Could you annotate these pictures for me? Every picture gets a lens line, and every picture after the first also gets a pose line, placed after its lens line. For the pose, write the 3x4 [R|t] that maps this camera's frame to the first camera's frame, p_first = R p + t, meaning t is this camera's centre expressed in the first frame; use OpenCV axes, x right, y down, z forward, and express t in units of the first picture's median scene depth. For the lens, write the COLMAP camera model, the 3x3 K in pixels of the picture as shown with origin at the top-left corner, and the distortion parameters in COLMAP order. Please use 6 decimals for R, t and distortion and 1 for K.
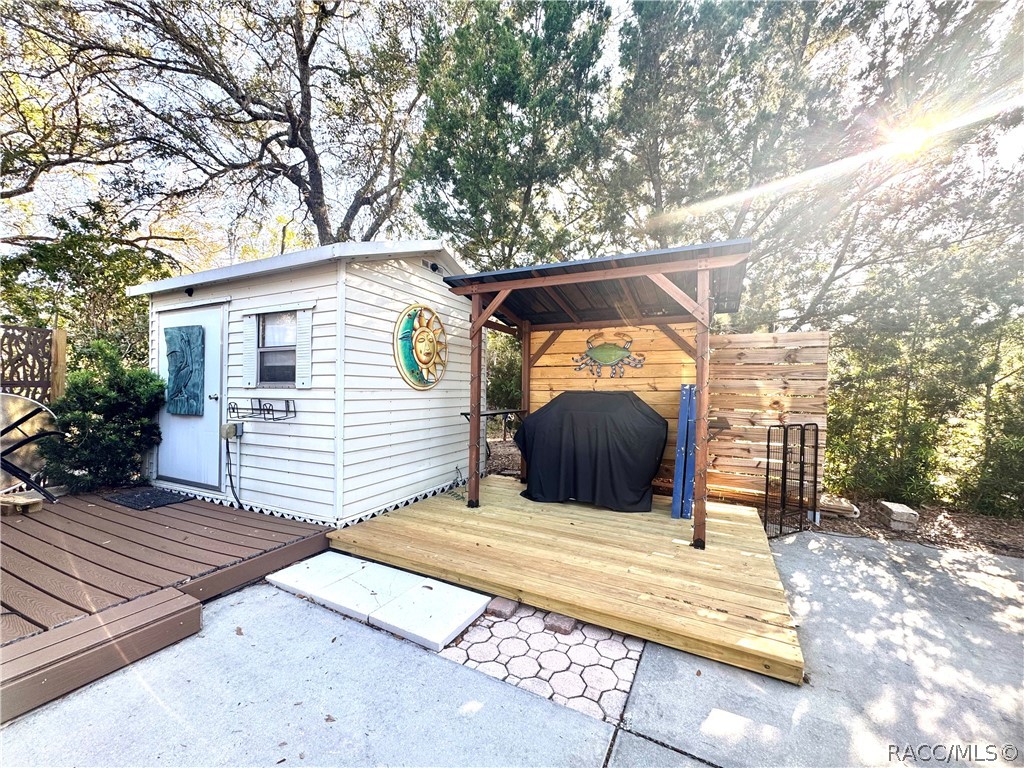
lens RADIAL K [[407.1, 0, 512.0], [0, 407.1, 388.3], [0, 0, 1]] dist [-0.002339, -0.000489]
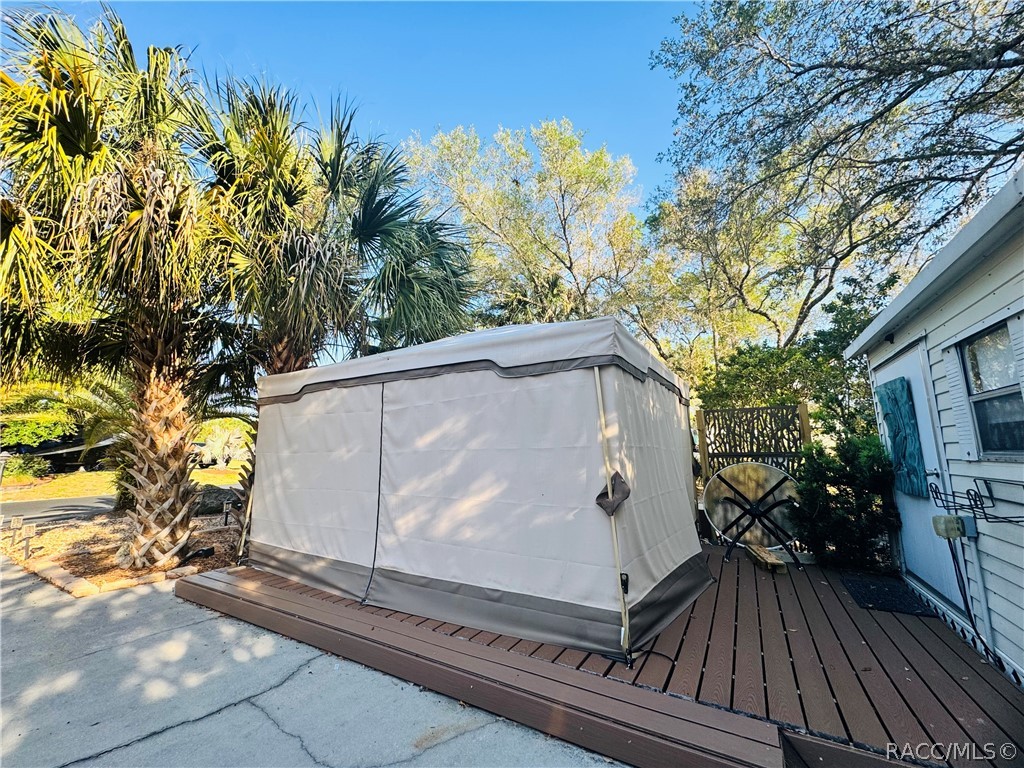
lens RADIAL K [[407.1, 0, 510.1], [0, 407.1, 383.9], [0, 0, 1]] dist [-0.002339, -0.000489]
pose [[-0.071594, -0.171439, -0.982590, 0.039470], [0.003550, 0.985068, -0.172130, -0.012238], [0.997428, -0.015811, -0.069917, 0.319957]]
